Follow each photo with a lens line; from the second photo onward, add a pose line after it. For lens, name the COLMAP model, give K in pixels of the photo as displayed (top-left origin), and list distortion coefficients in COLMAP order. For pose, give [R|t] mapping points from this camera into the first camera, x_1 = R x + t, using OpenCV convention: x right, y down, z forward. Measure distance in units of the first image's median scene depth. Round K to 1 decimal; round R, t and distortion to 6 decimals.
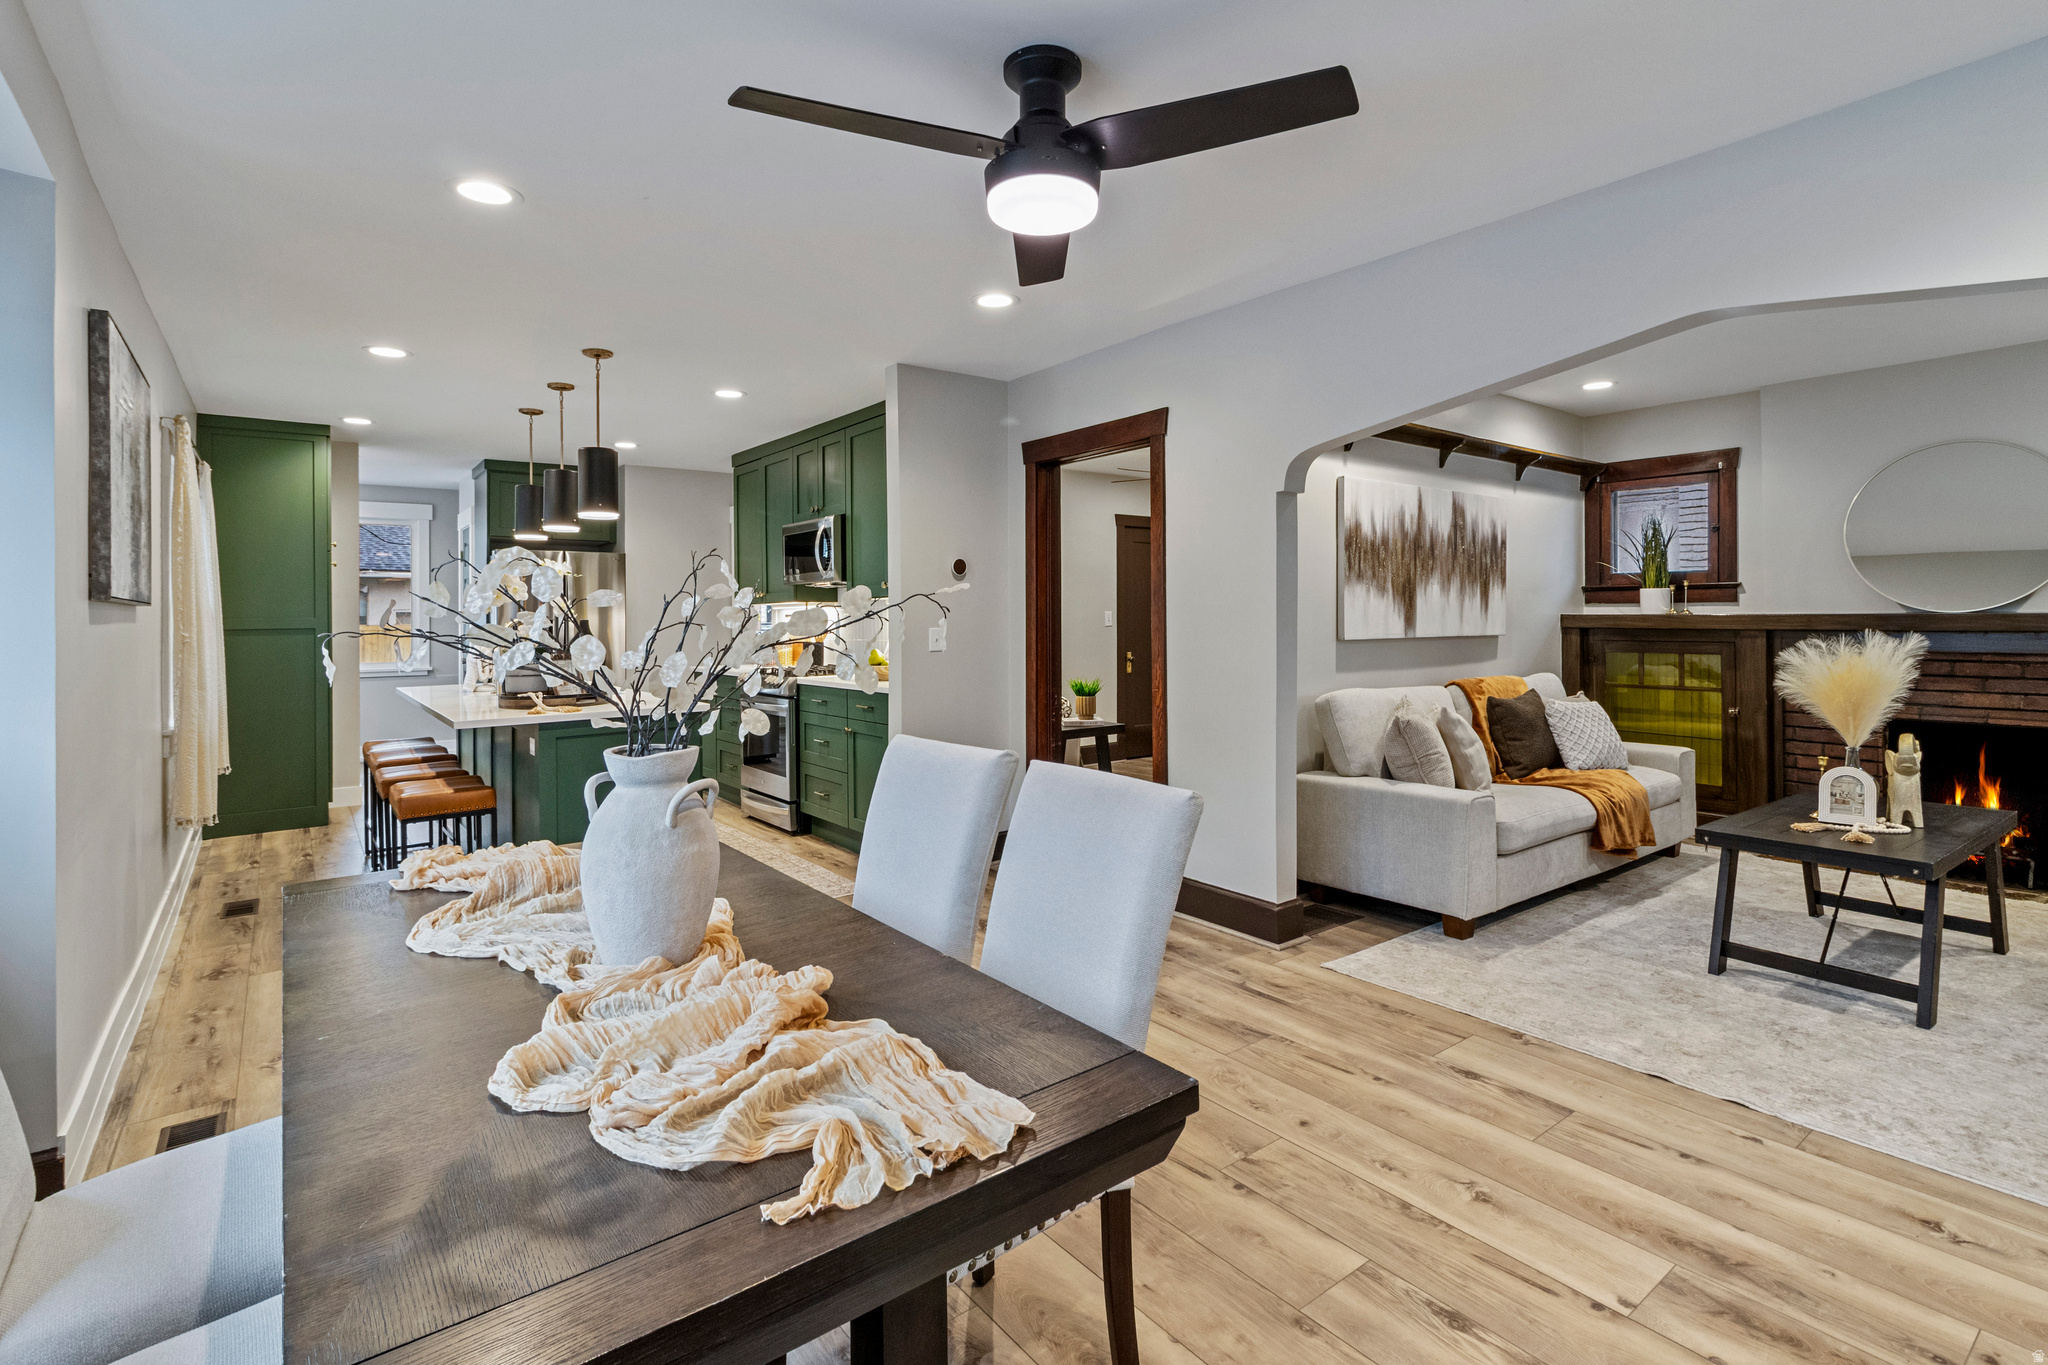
lens RADIAL K [[951.9, 0, 1038.4], [0, 951.9, 612.7], [0, 0, 1]] dist [0.002797, 0.000538]
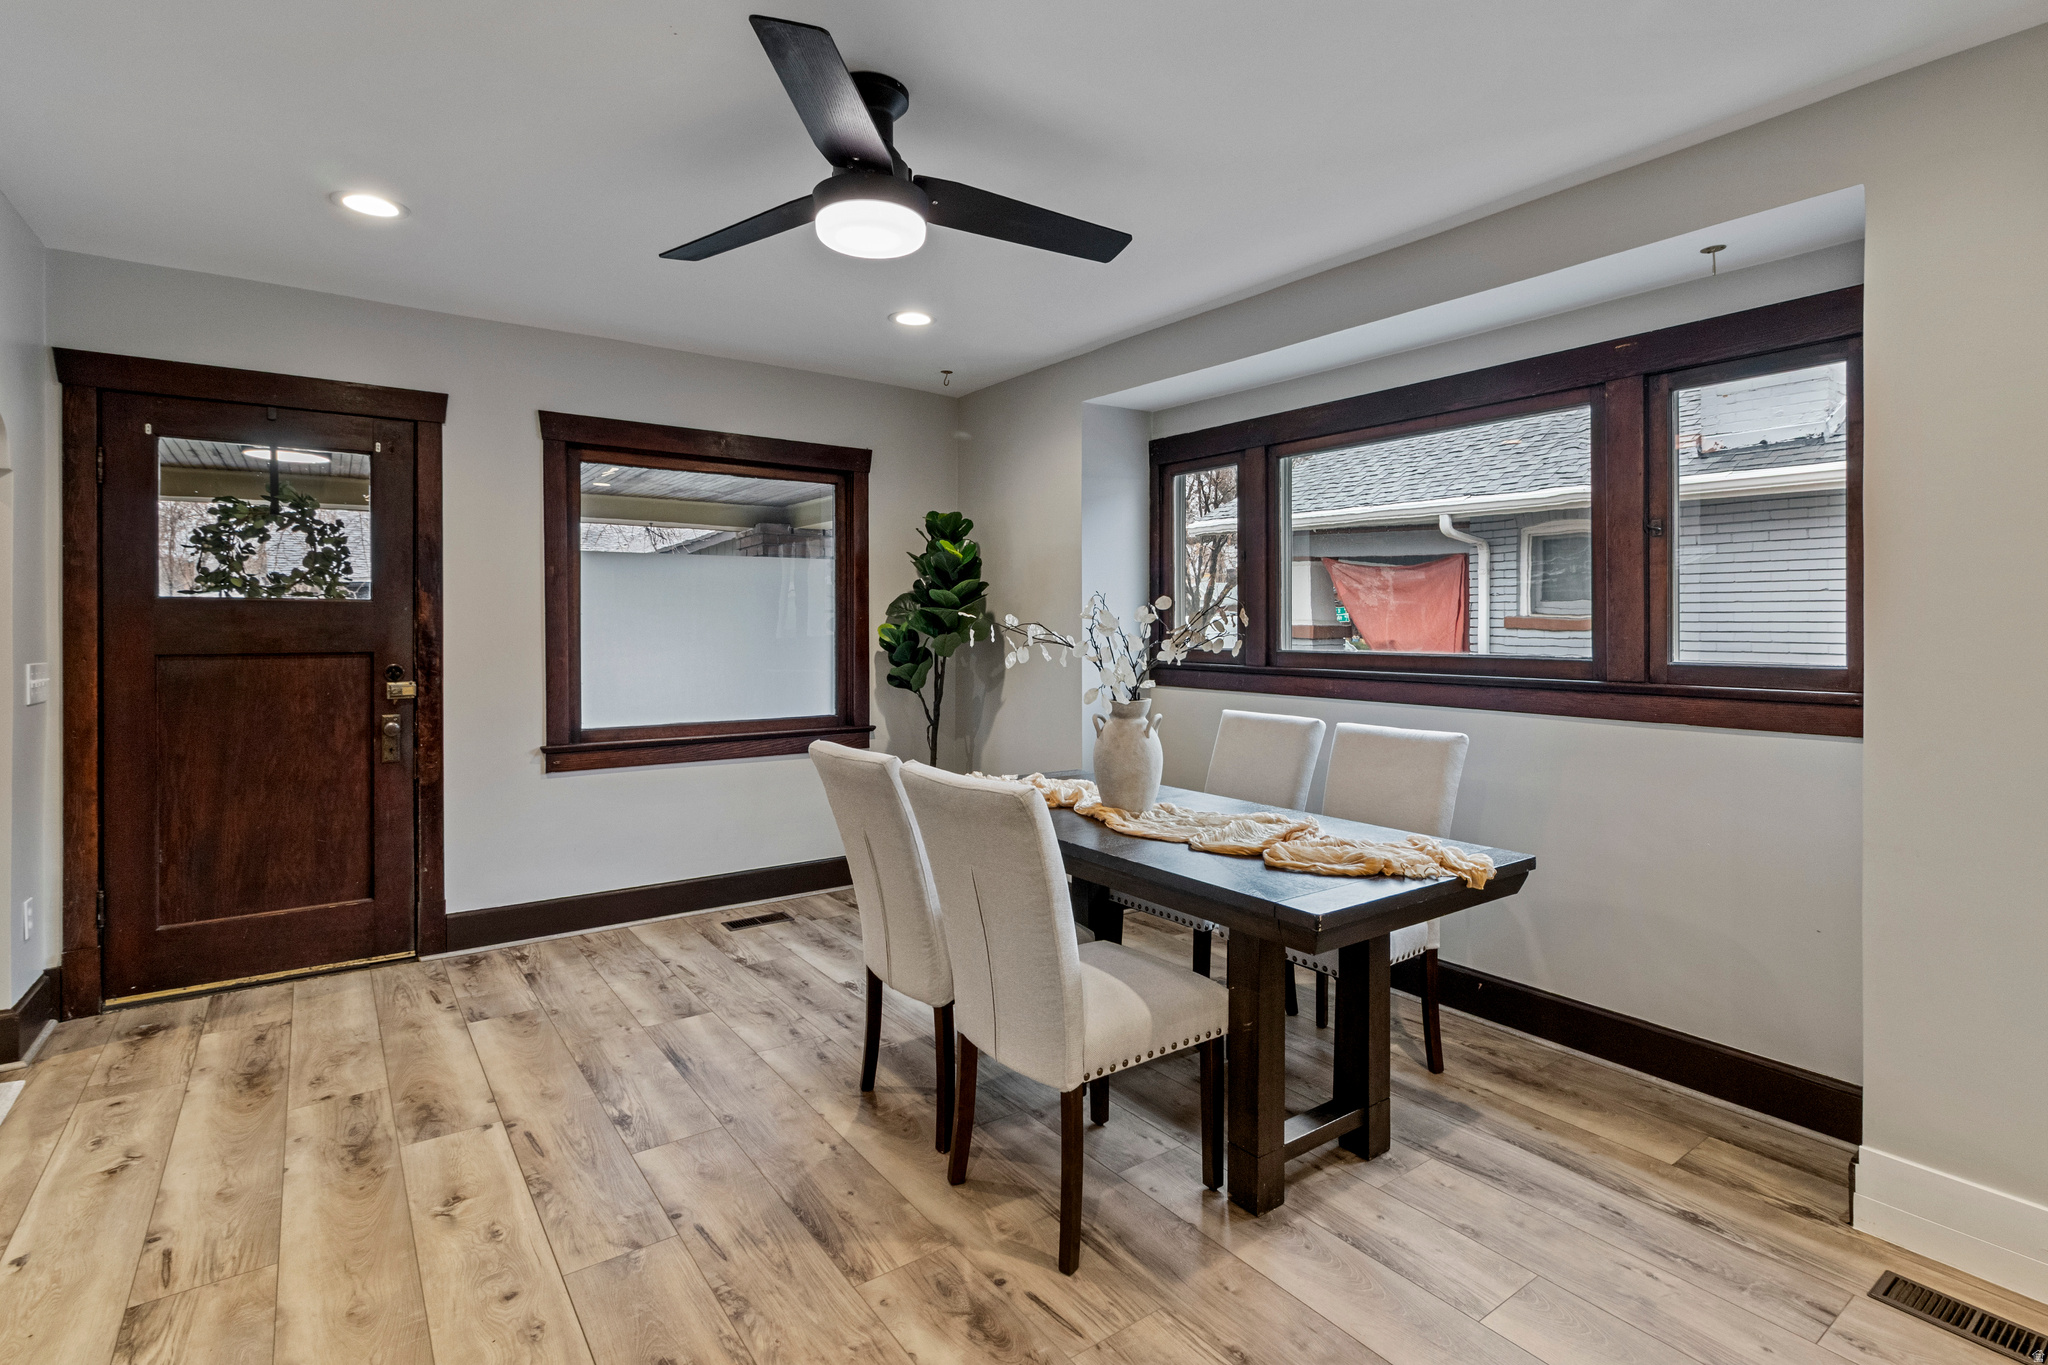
lens RADIAL K [[962.7, 0, 1024.5], [0, 962.7, 622.3], [0, 0, 1]] dist [0.001172, 0.001084]
pose [[-0.998948, 0.019327, 0.041597, -0.082848], [0.019314, 0.999813, -0.000713, 0.002461], [-0.041603, 0.000091, -0.999134, 0.829673]]
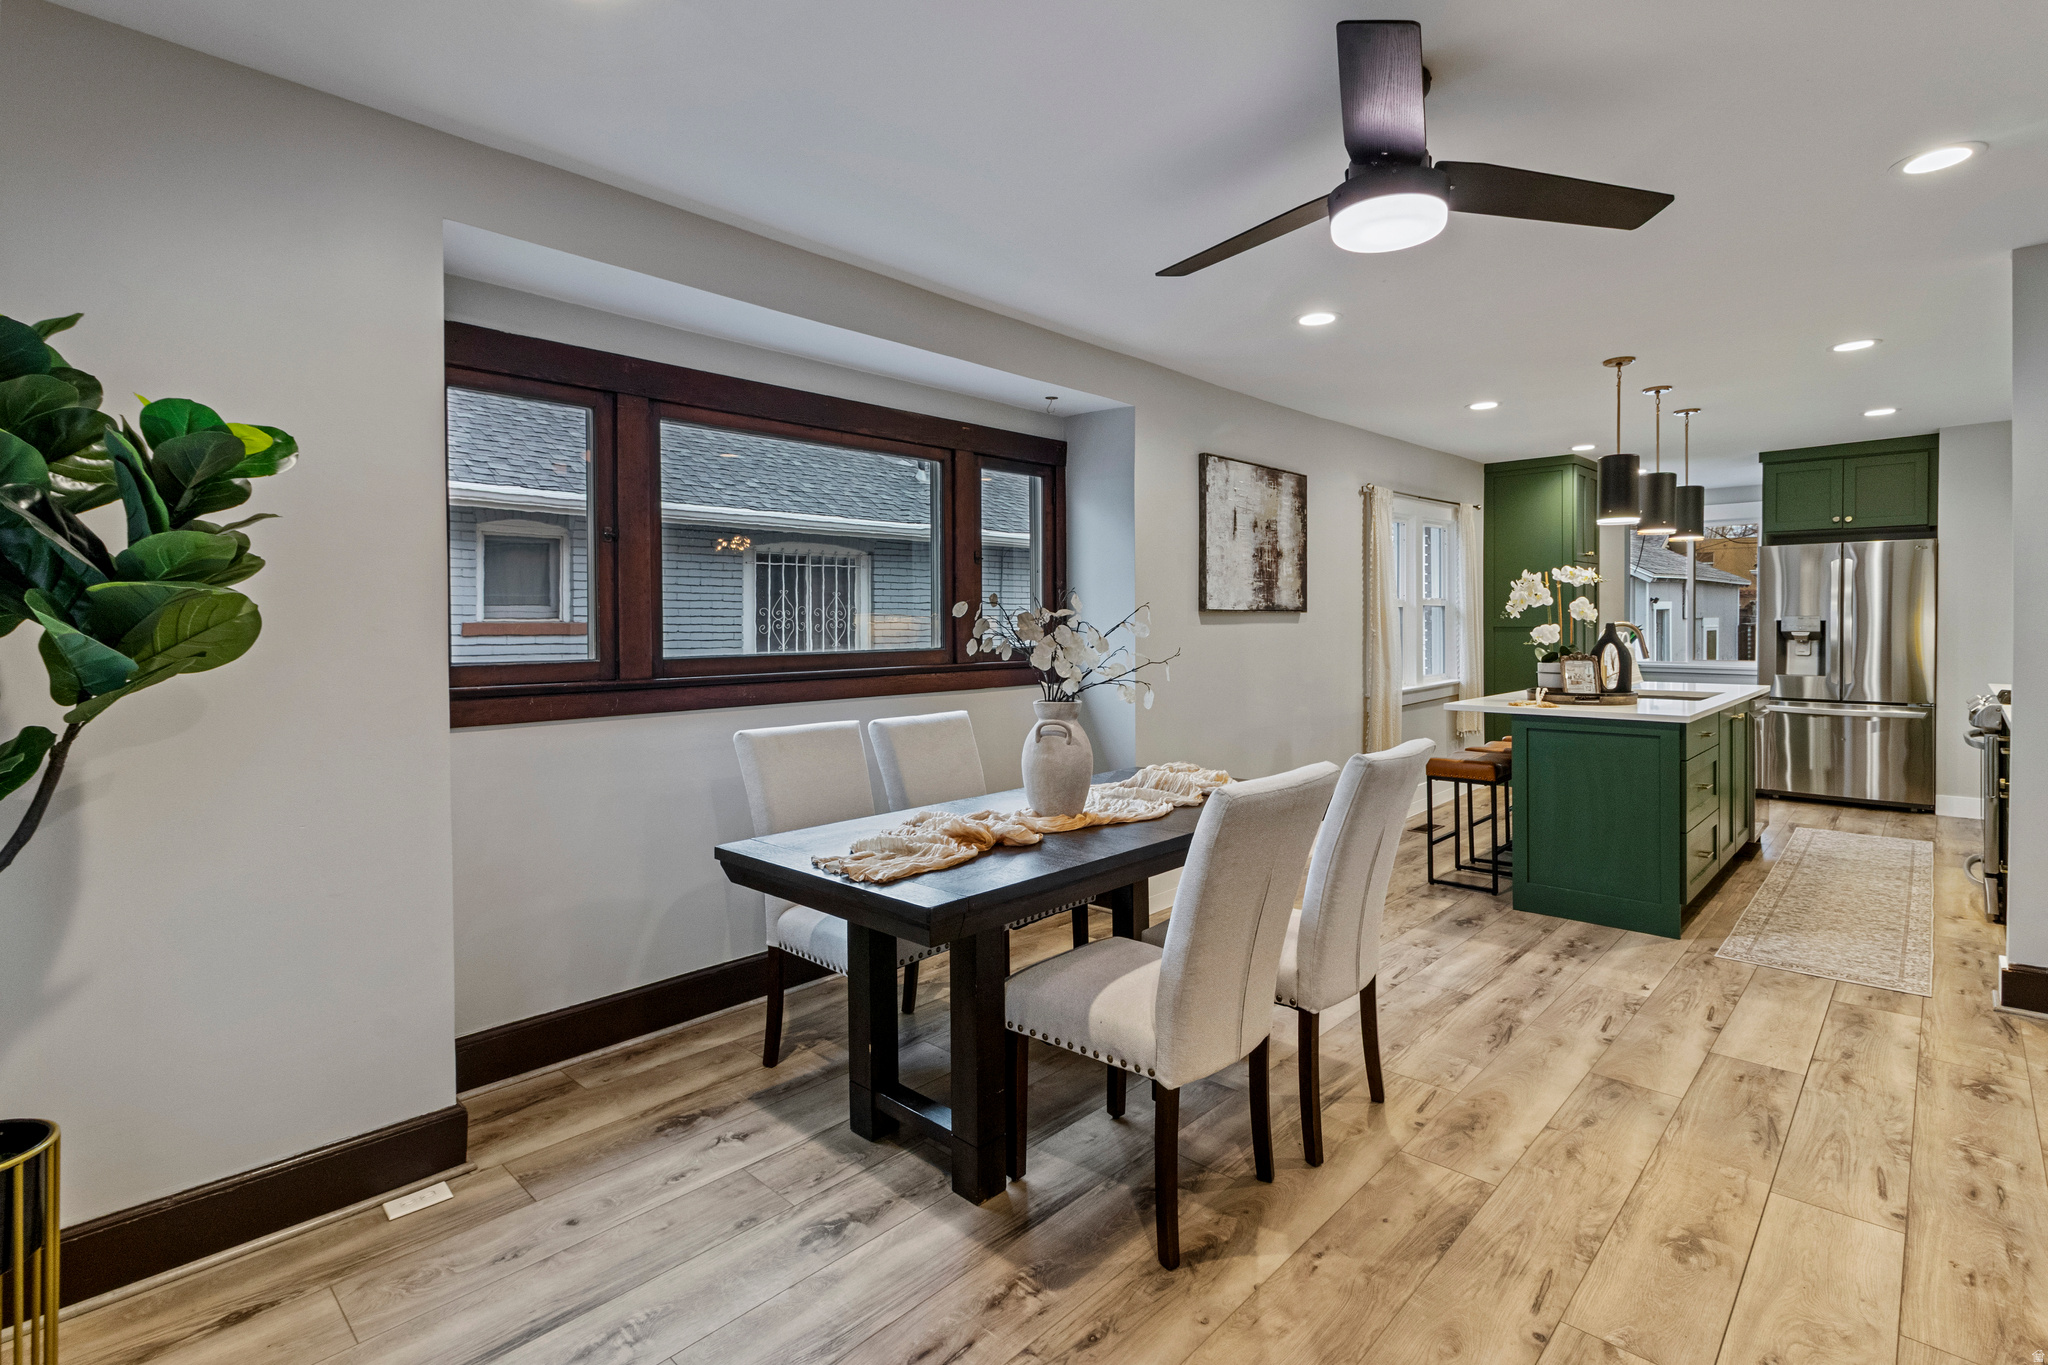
lens RADIAL K [[979.0, 0, 1036.7], [0, 979.0, 634.6], [0, 0, 1]] dist [0.013381, 0.000280]
pose [[0.151110, 0.026879, -0.988151, 0.394196], [-0.001425, 0.999635, 0.026973, -0.003338], [0.988516, -0.002668, 0.151093, 0.203205]]
